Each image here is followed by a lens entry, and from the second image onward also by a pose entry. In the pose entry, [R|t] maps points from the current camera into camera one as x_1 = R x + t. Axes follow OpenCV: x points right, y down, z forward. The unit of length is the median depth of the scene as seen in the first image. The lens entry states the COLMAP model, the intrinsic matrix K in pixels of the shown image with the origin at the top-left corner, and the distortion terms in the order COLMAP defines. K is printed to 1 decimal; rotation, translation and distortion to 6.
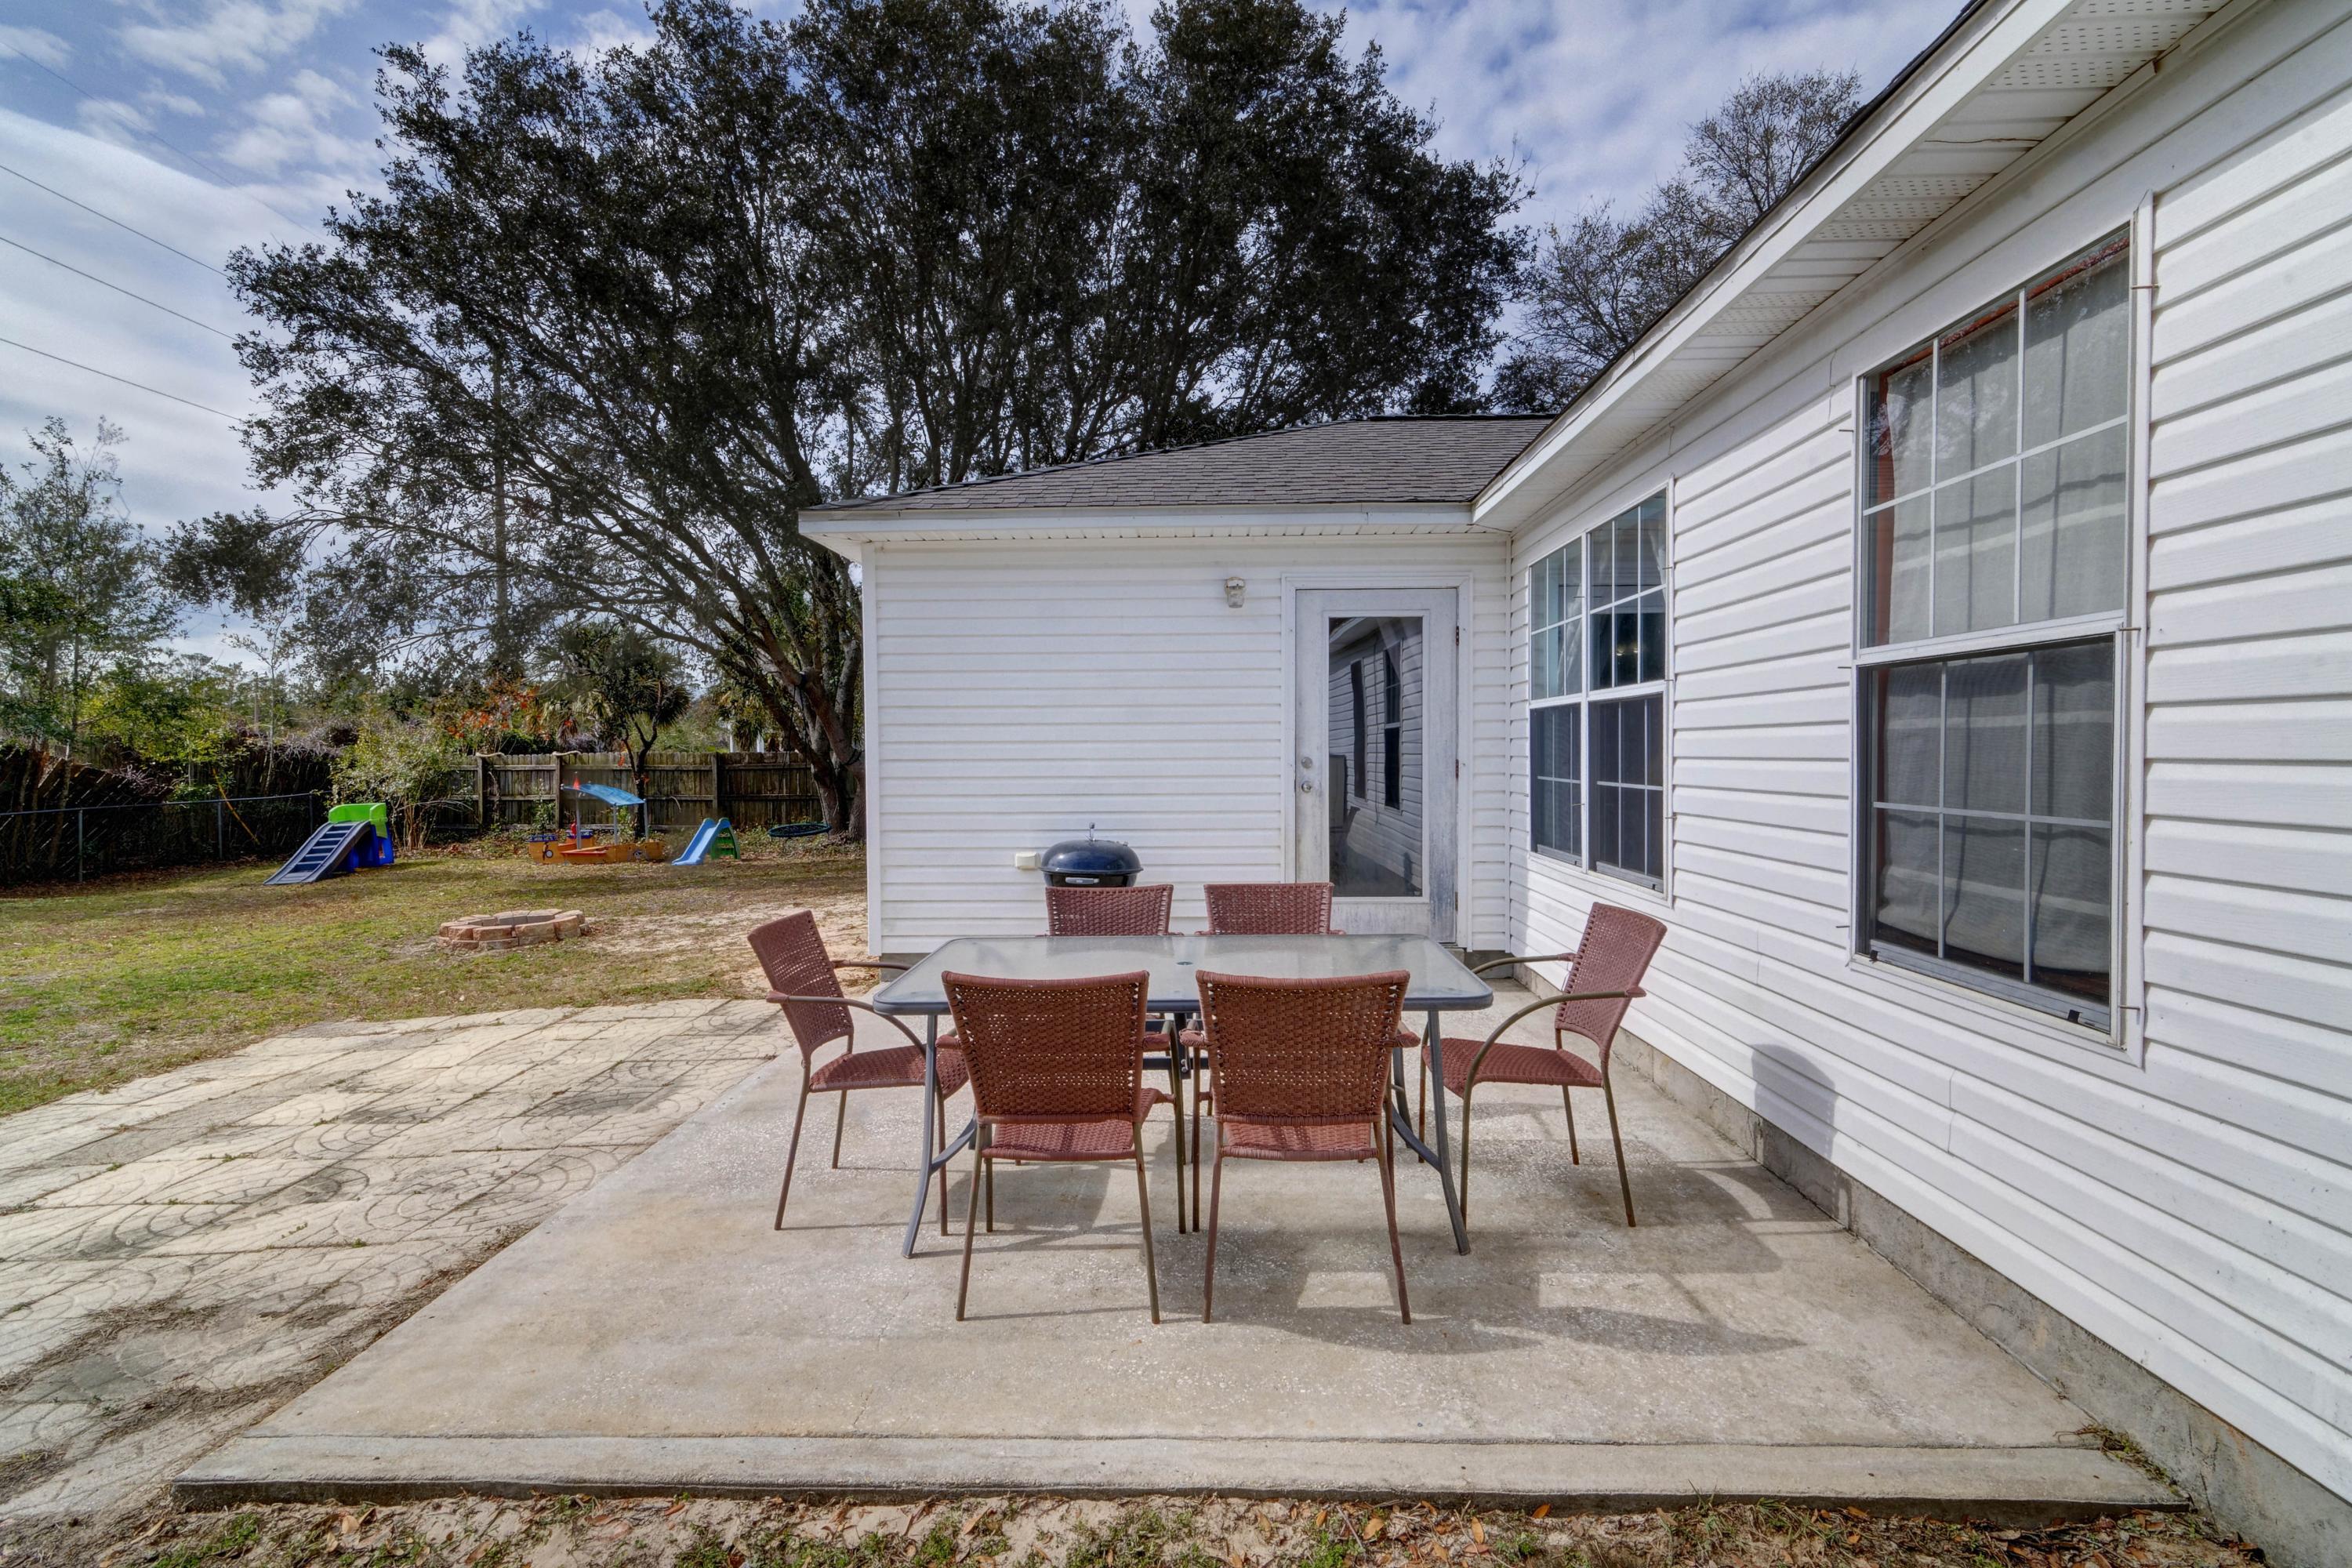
lens RADIAL K [[1131.6, 0, 1184.6], [0, 1131.6, 781.0], [0, 0, 1]] dist [-0.006945, 0.000081]
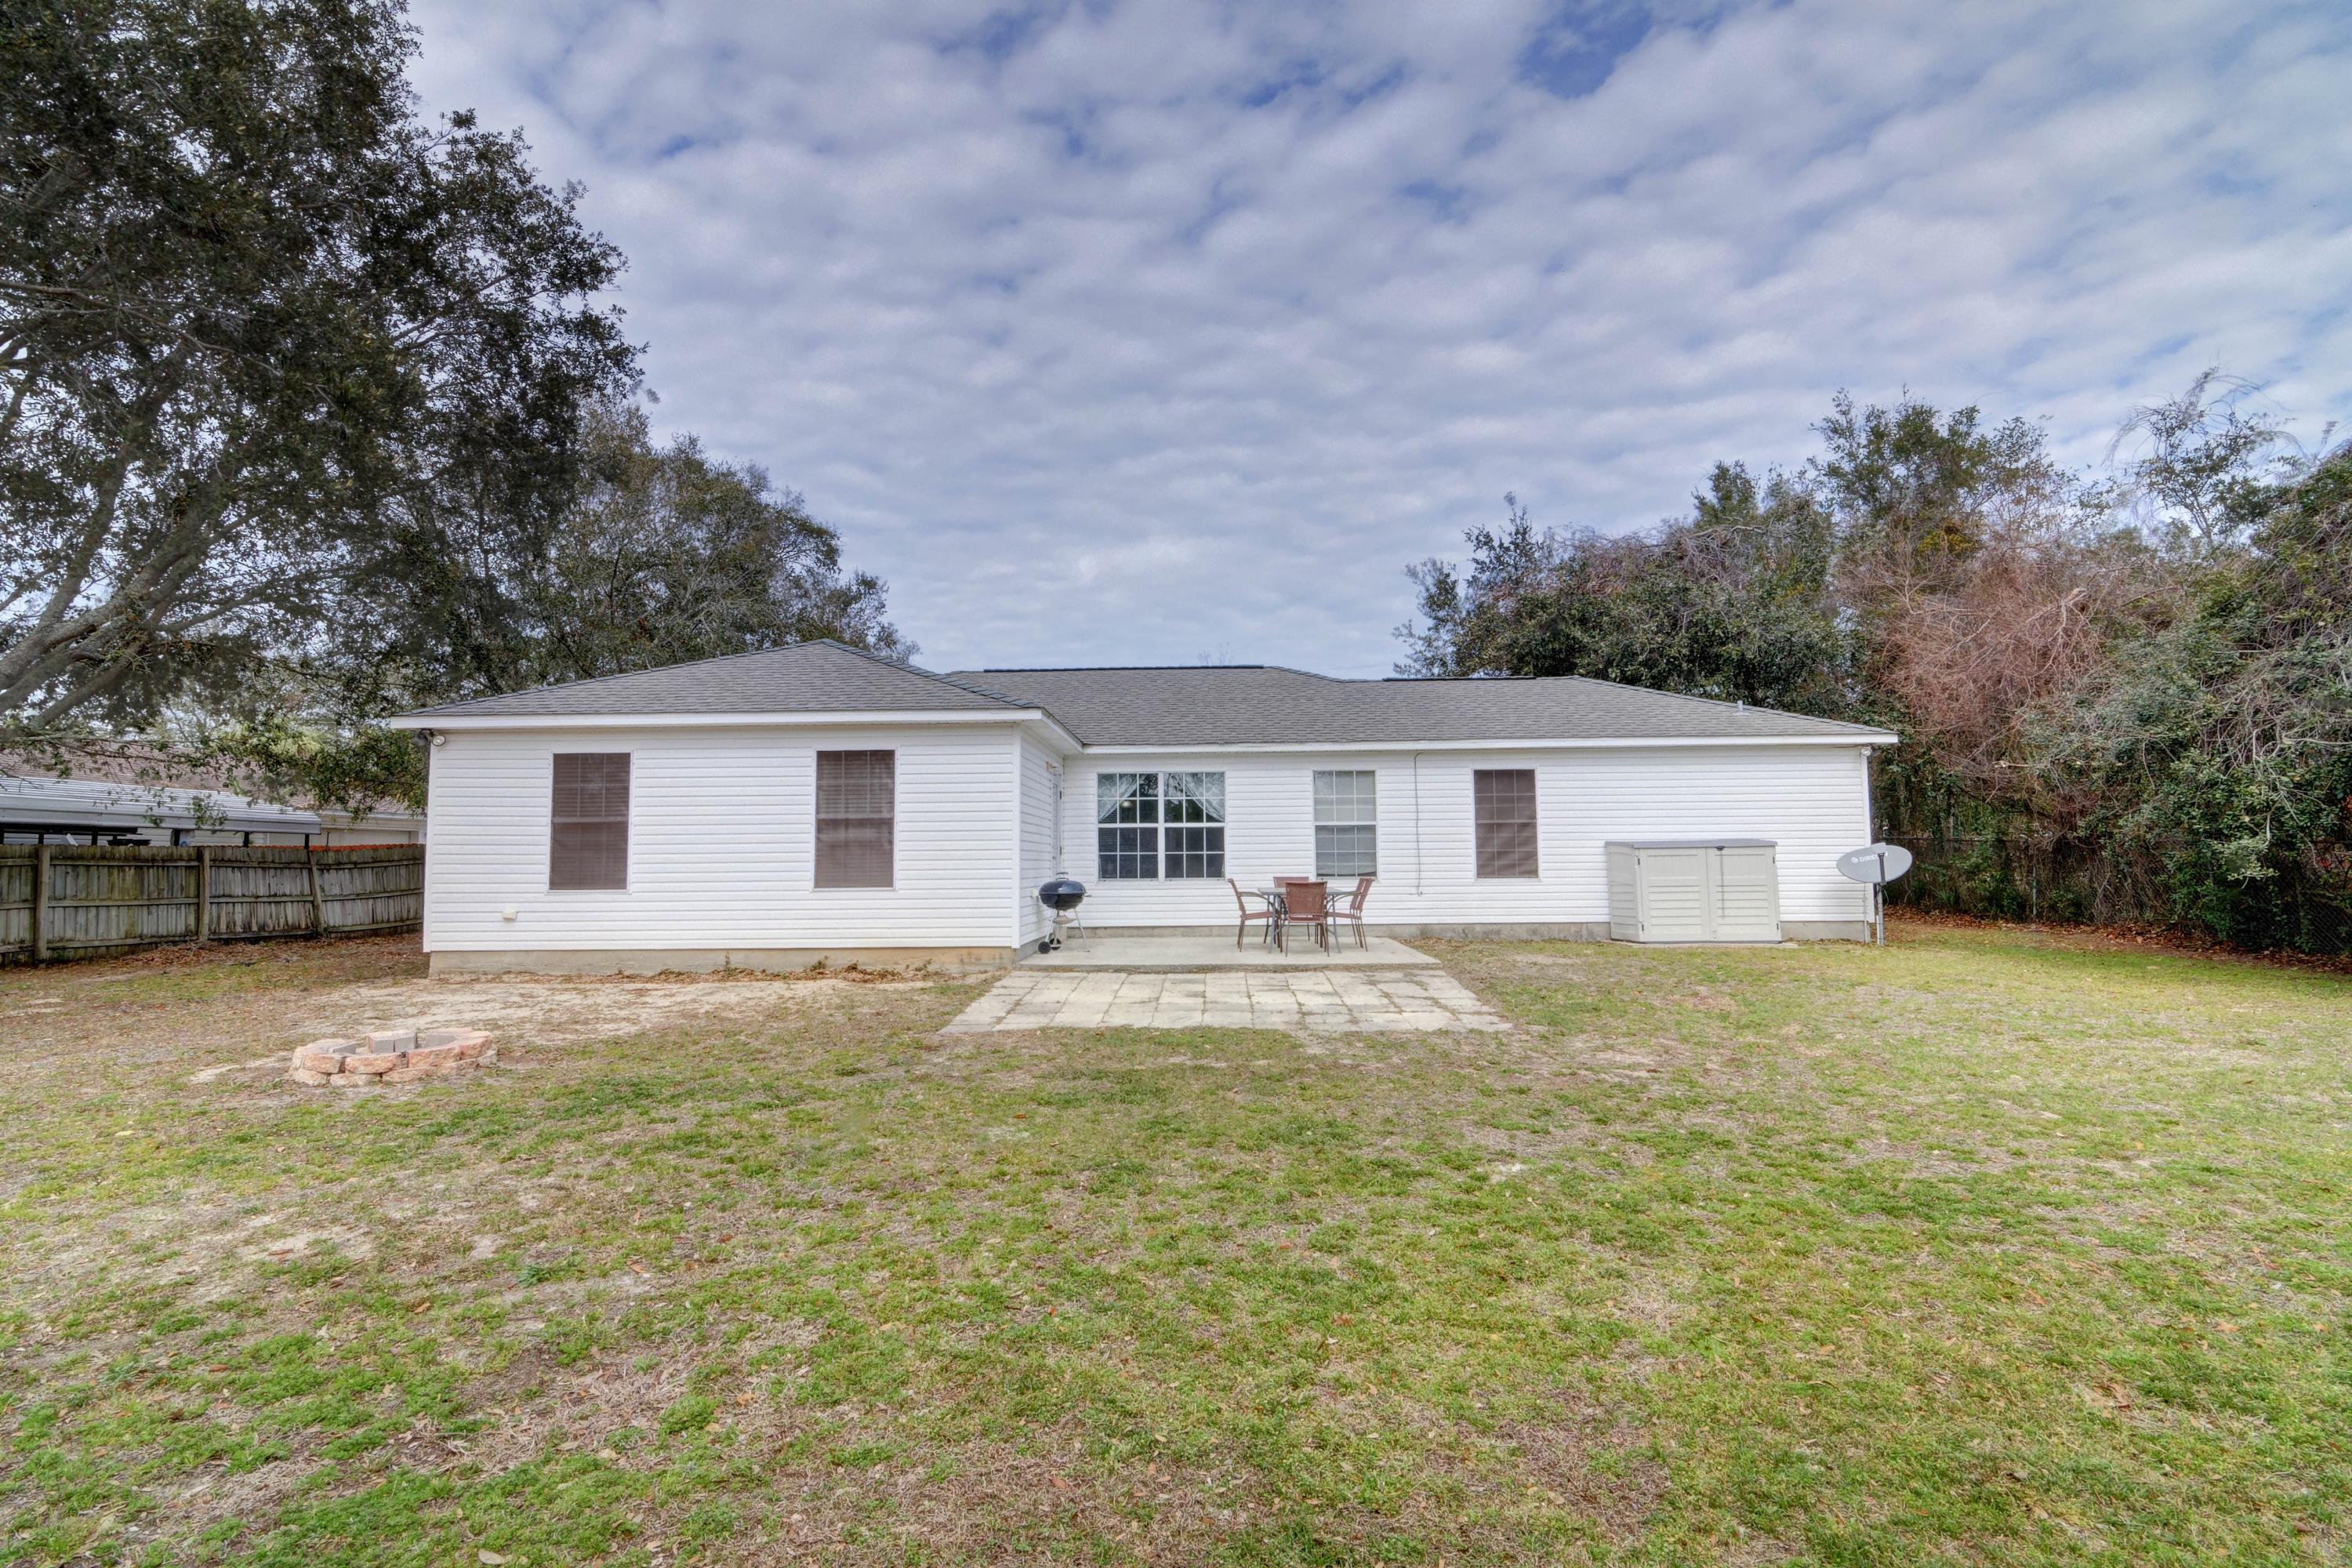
lens RADIAL K [[1245.9, 0, 1173.0], [0, 1245.9, 785.3], [0, 0, 1]] dist [0.016527, -0.000202]
pose [[0.017479, 0.069065, 0.997459, -4.024902], [0.035574, 0.996937, -0.069652, 0.071810], [-0.999214, 0.036701, 0.014969, 1.211415]]
